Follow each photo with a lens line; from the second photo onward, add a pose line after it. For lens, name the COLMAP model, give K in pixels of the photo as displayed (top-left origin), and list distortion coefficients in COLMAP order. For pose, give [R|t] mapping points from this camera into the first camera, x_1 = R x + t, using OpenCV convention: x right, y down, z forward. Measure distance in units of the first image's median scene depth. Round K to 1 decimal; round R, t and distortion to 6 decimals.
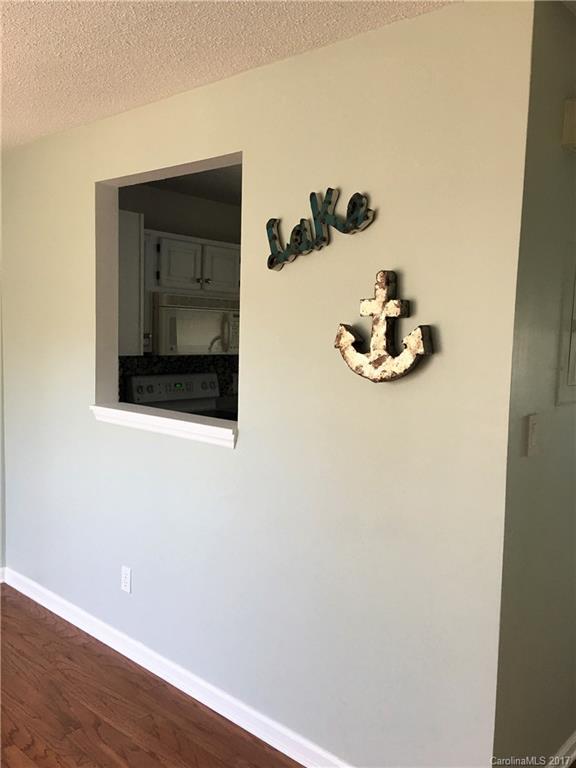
lens RADIAL K [[651.9, 0, 288.1], [0, 651.9, 383.2], [0, 0, 1]] dist [0.001555, -0.008069]
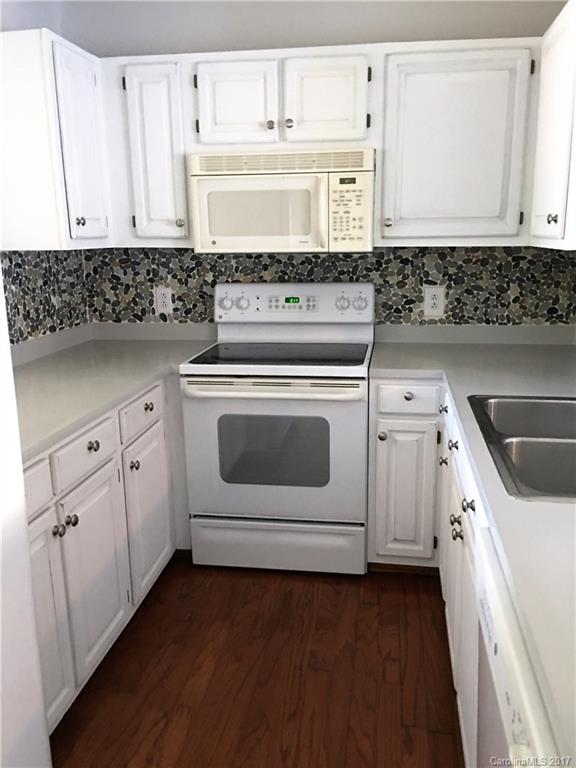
lens RADIAL K [[651.9, 0, 289.3], [0, 651.9, 386.0], [0, 0, 1]] dist [0.001555, -0.008069]
pose [[0.547583, 0.159341, -0.821440, 0.392565], [-0.038702, 0.985474, 0.165360, -0.020781], [0.835856, -0.058757, 0.545795, 0.659239]]
